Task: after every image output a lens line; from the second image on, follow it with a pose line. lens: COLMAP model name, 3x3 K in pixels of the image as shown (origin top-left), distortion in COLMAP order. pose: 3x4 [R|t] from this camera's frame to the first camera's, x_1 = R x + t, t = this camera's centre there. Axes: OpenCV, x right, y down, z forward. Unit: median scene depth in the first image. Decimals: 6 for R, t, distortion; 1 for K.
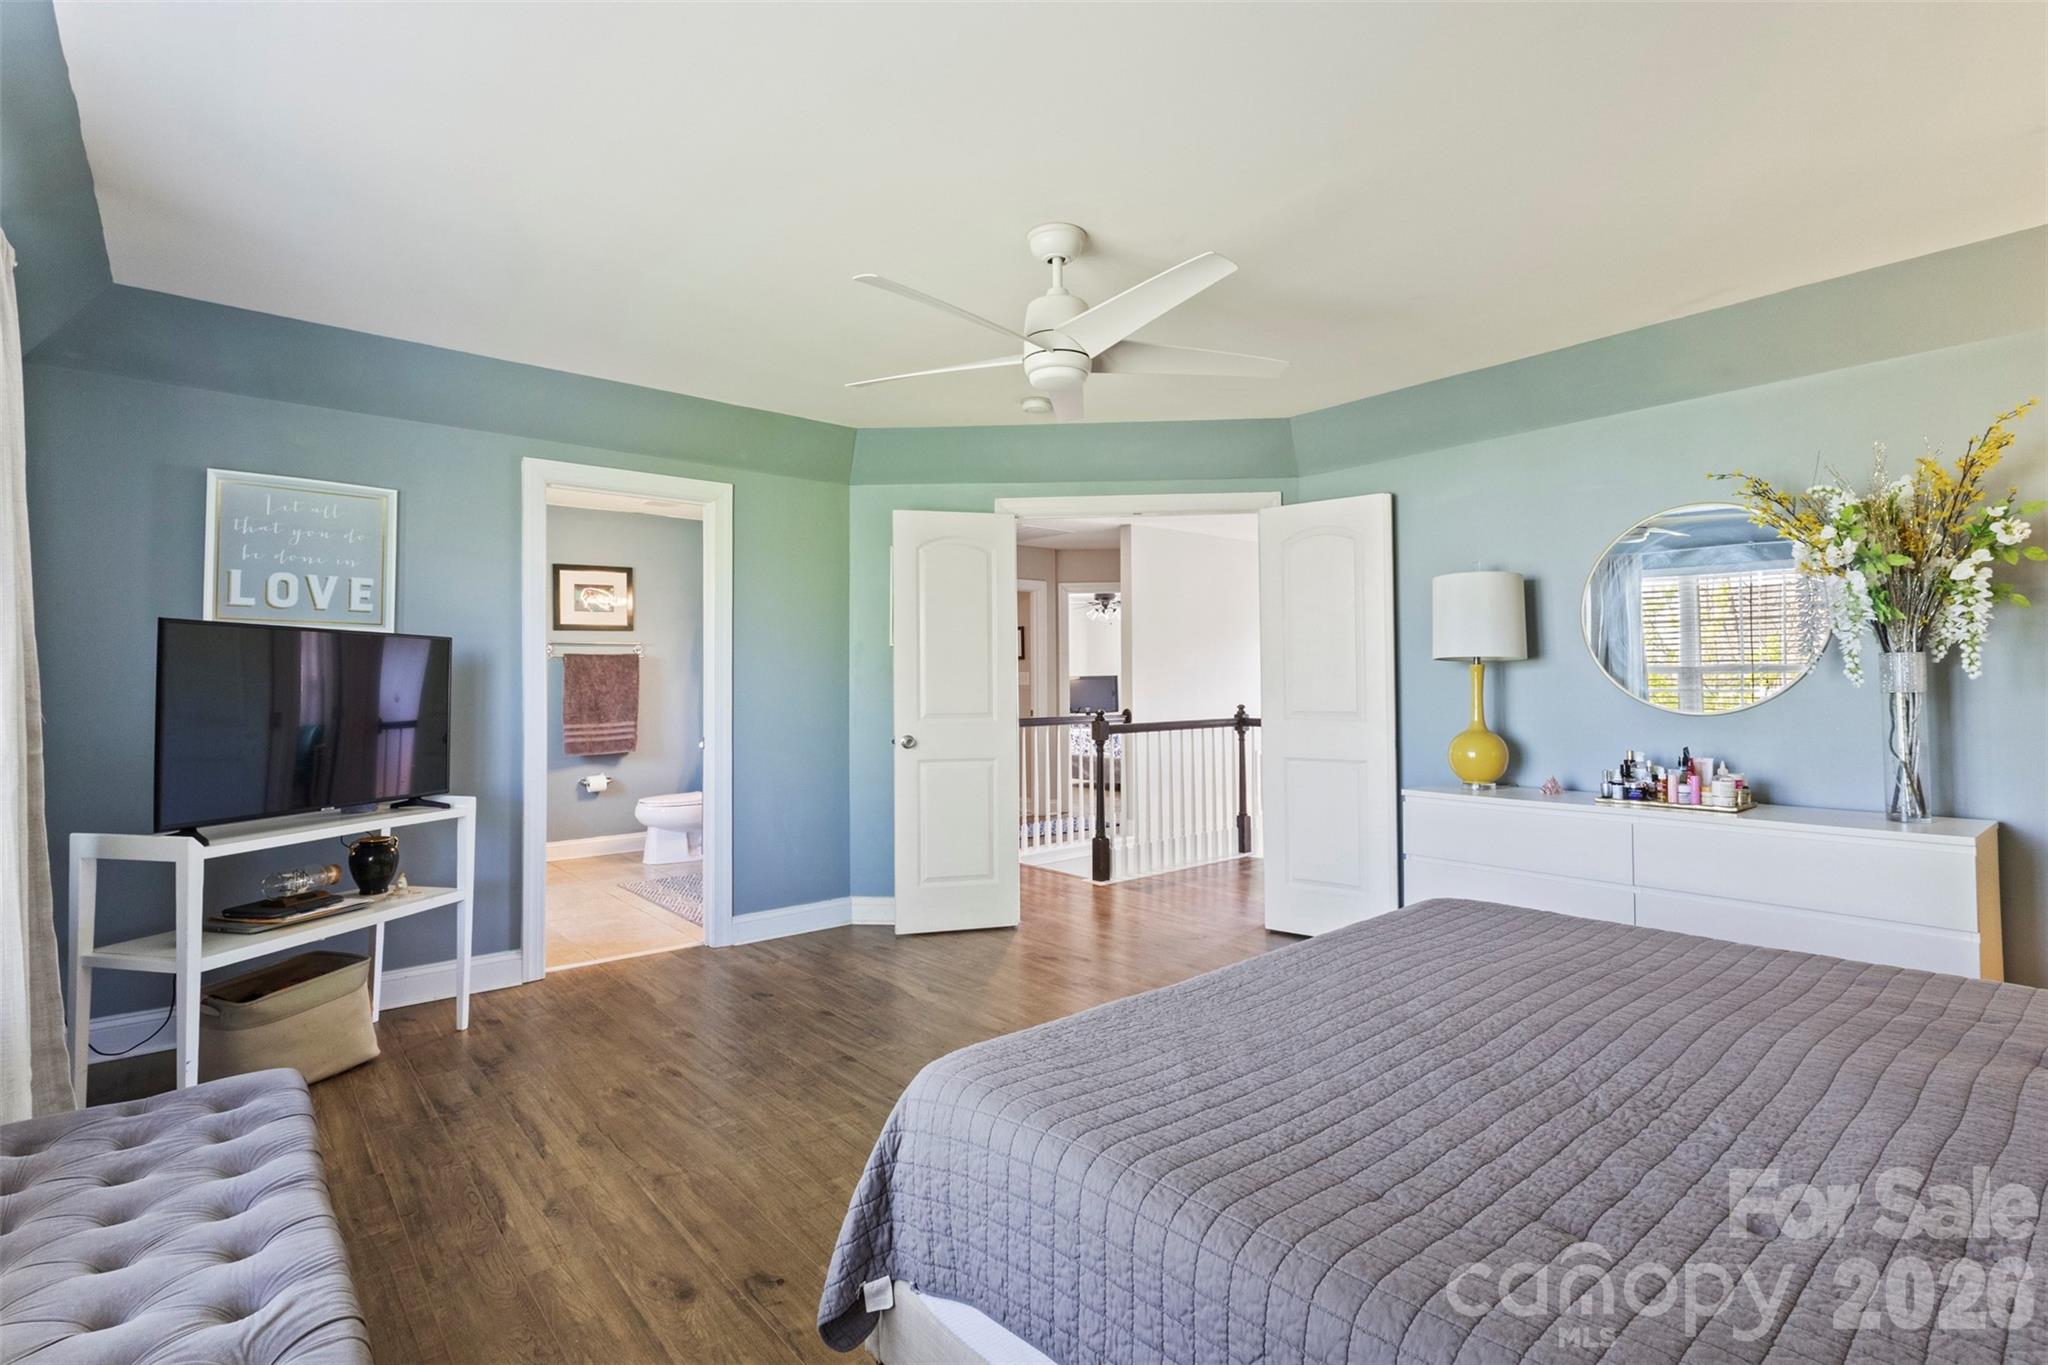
lens RADIAL K [[971.3, 0, 1021.5], [0, 971.3, 672.6], [0, 0, 1]] dist [0.003188, 0.002225]
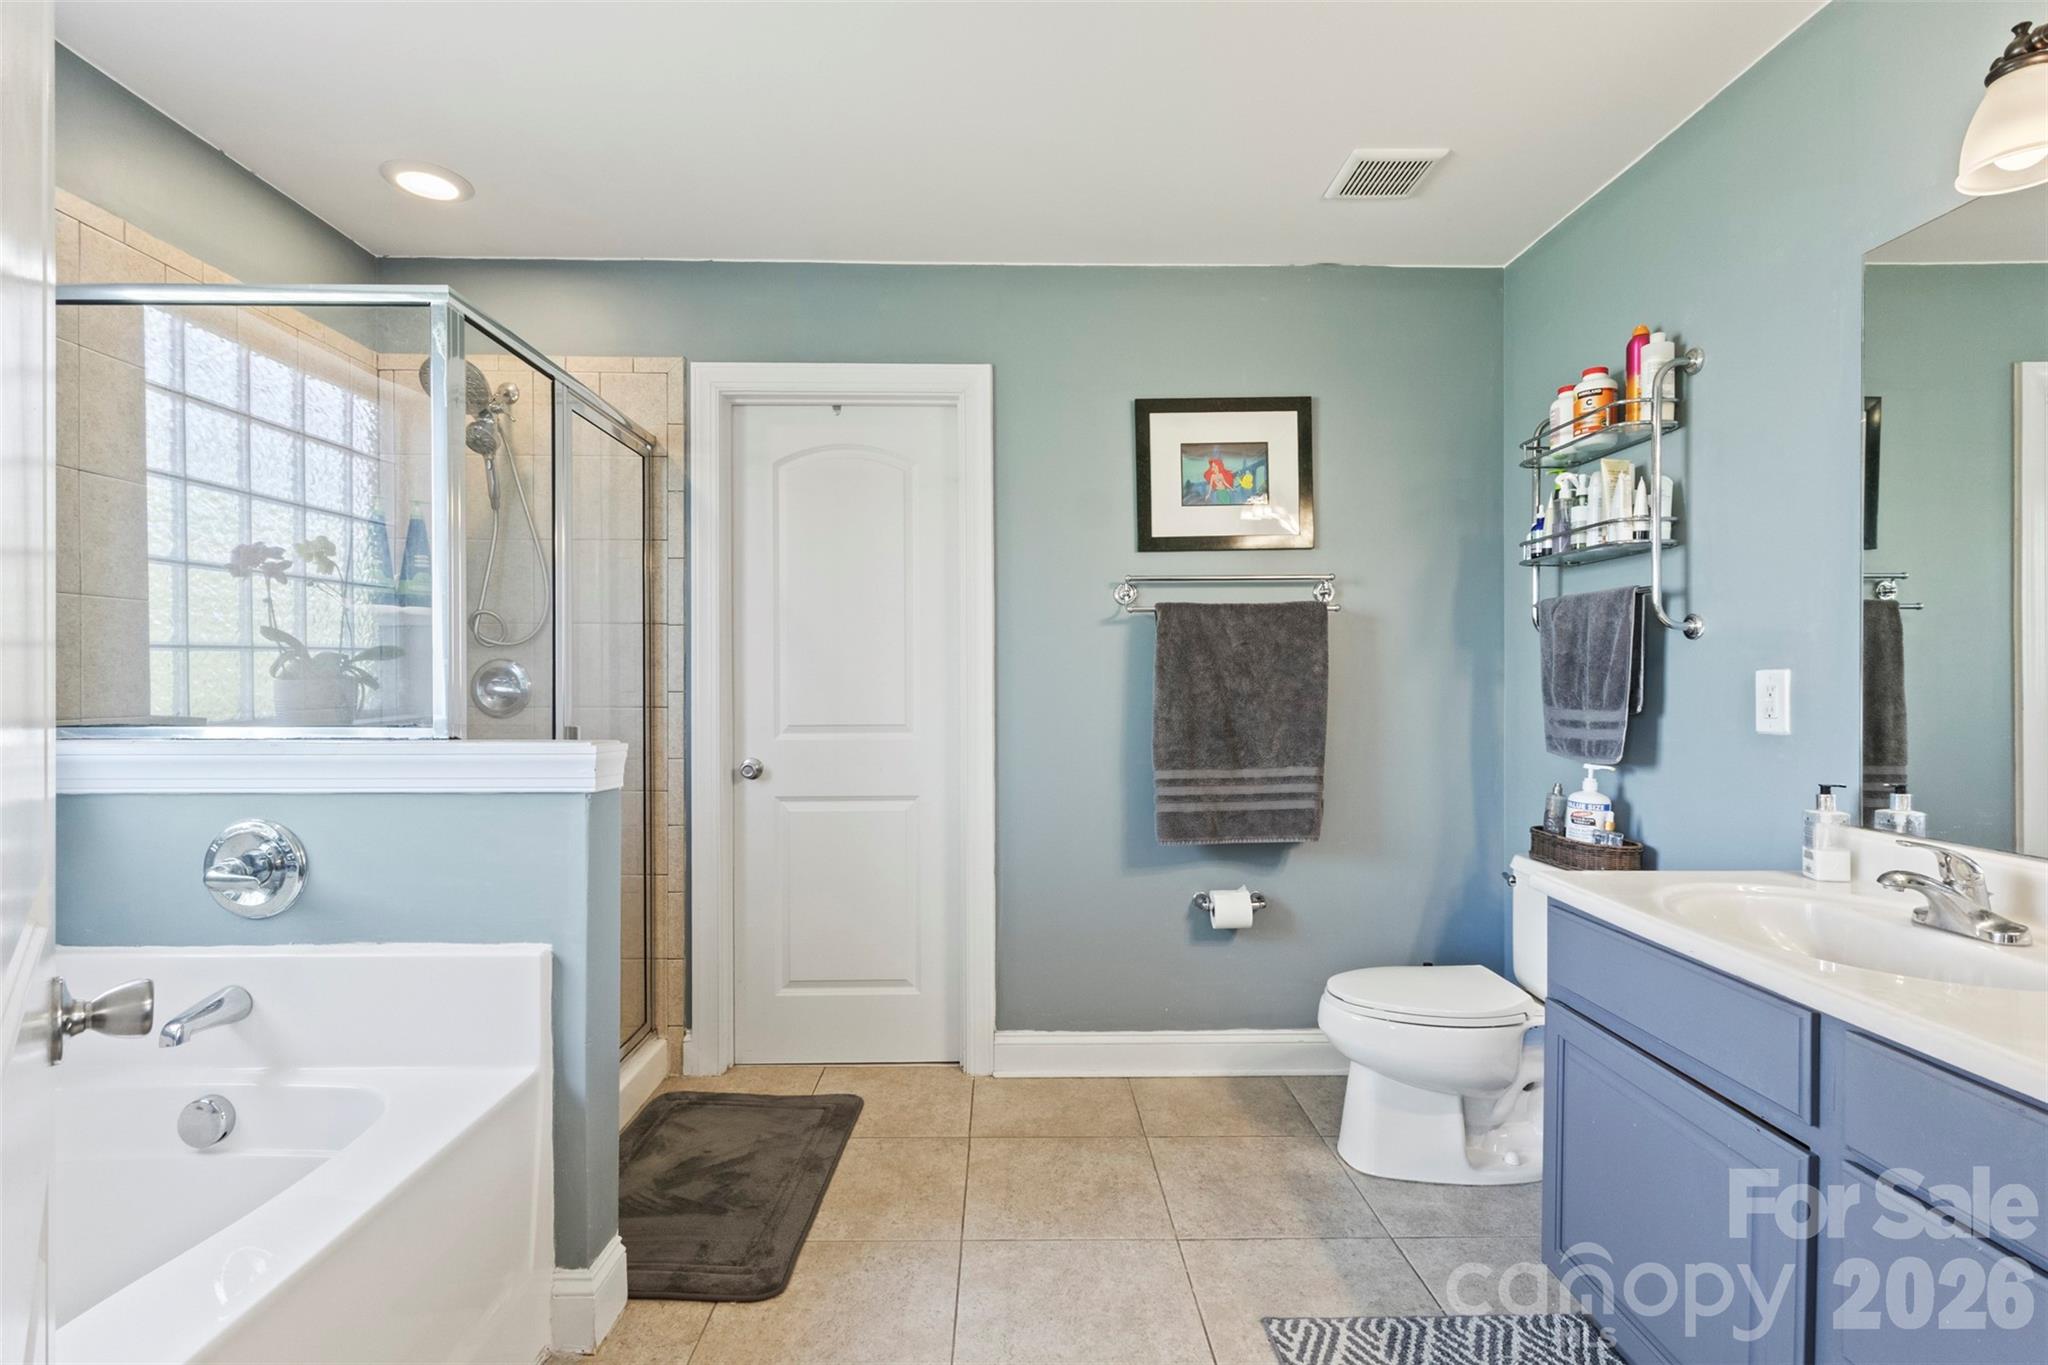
lens RADIAL K [[971.3, 0, 1019.4], [0, 971.3, 686.0], [0, 0, 1]] dist [0.003188, 0.002225]
pose [[0.781676, 0.002194, -0.623681, -0.246057], [0.006175, 0.999918, 0.011257, 0.011351], [0.623654, -0.012650, 0.781598, 0.614821]]
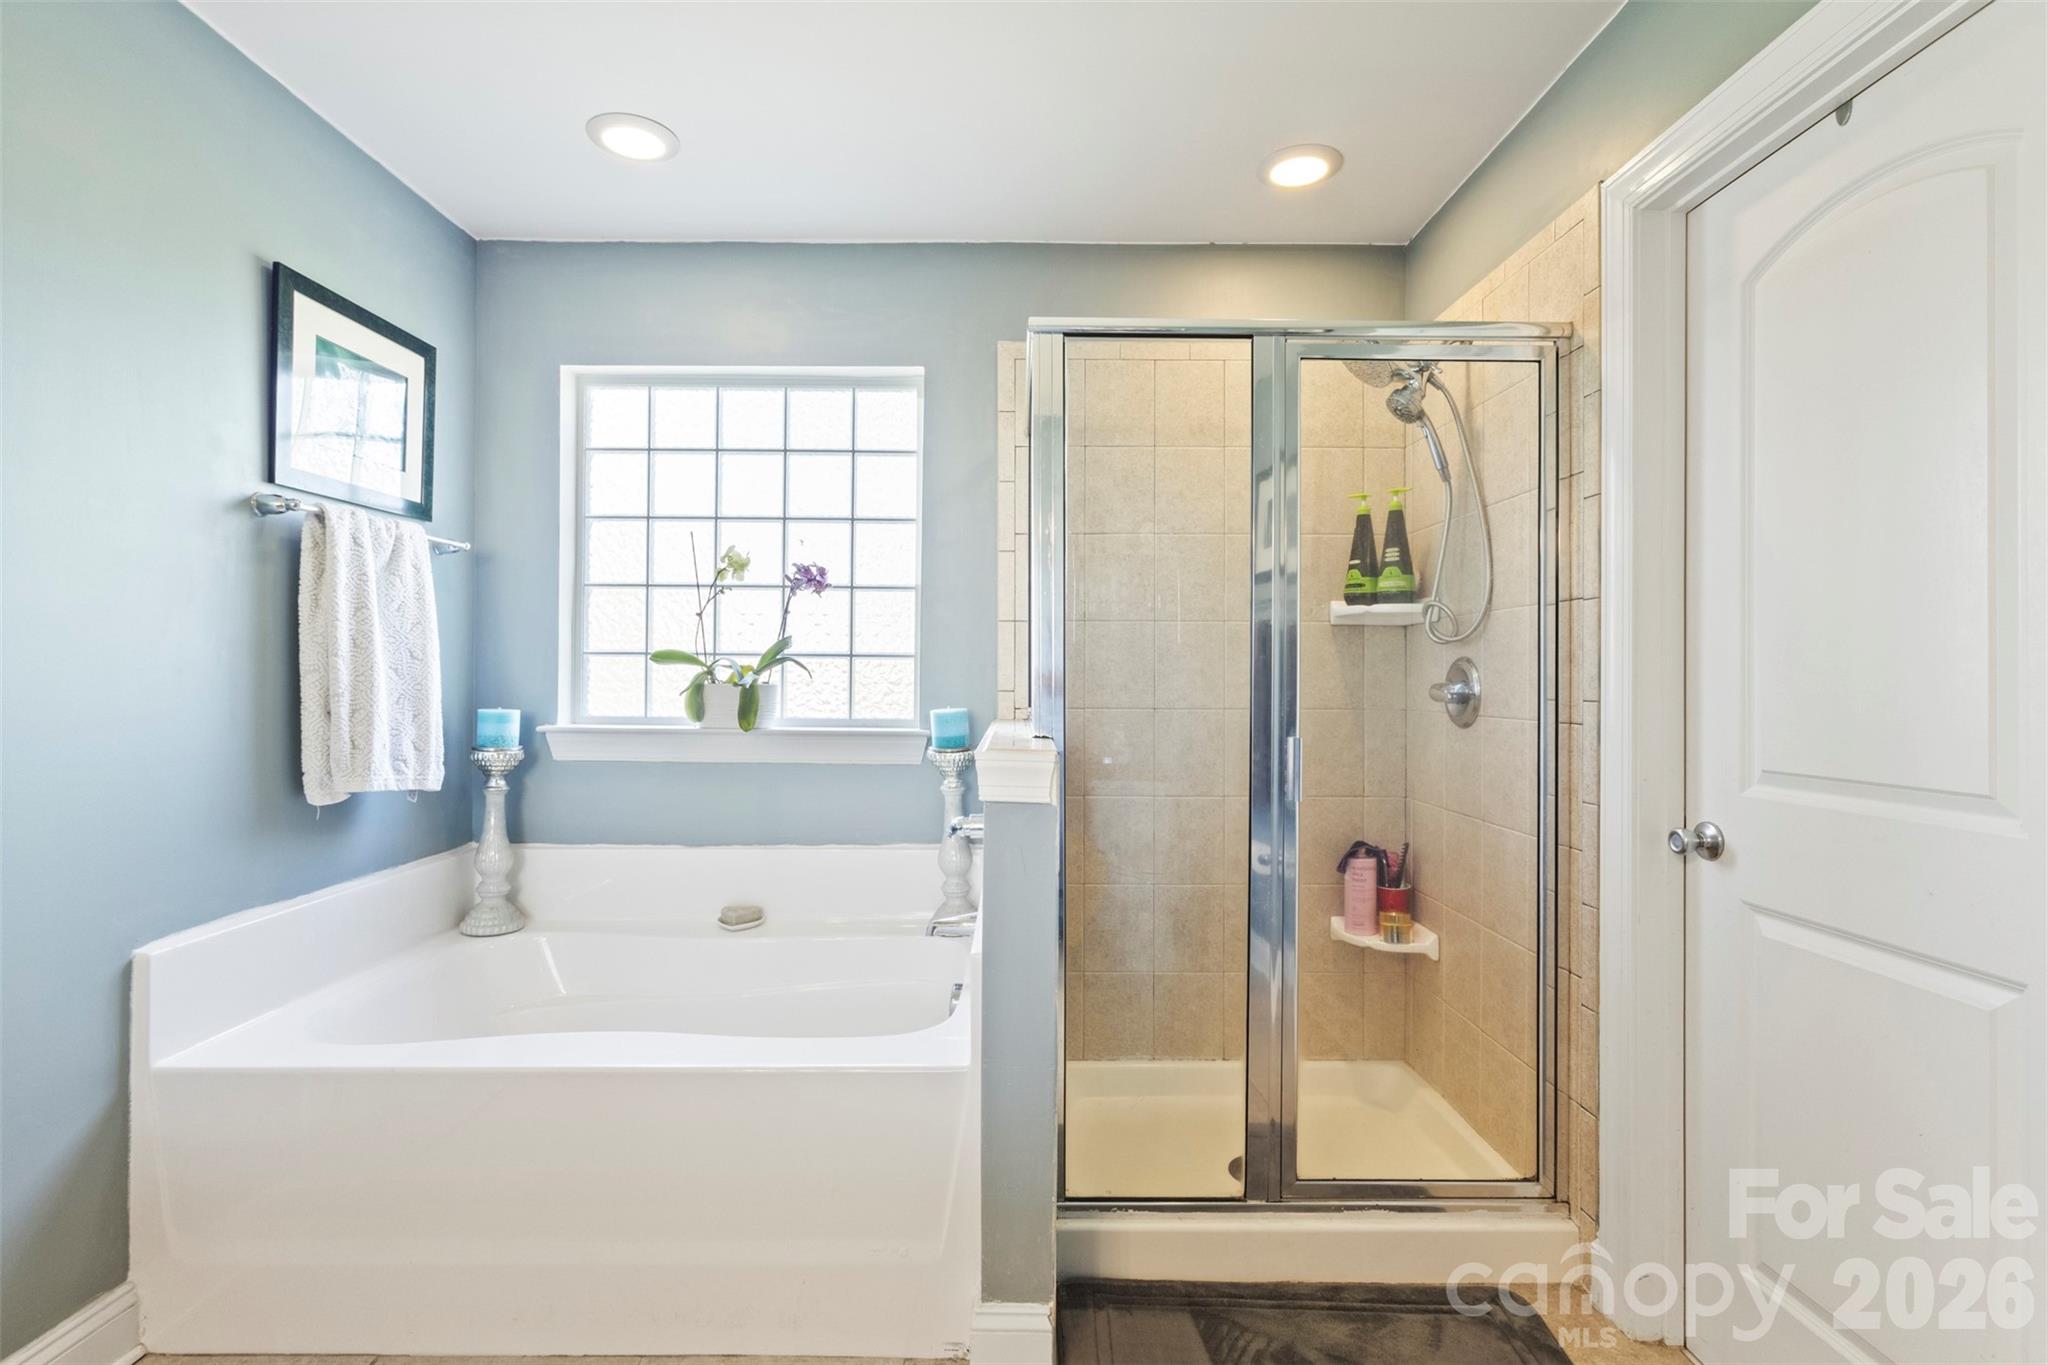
lens RADIAL K [[971.3, 0, 1023.8], [0, 971.3, 681.6], [0, 0, 1]] dist [0.003188, 0.002225]
pose [[-0.640503, -0.004333, -0.767944, -0.306183], [0.001725, 0.999973, -0.007081, 0.013513], [0.767954, -0.005860, -0.640478, 0.879848]]
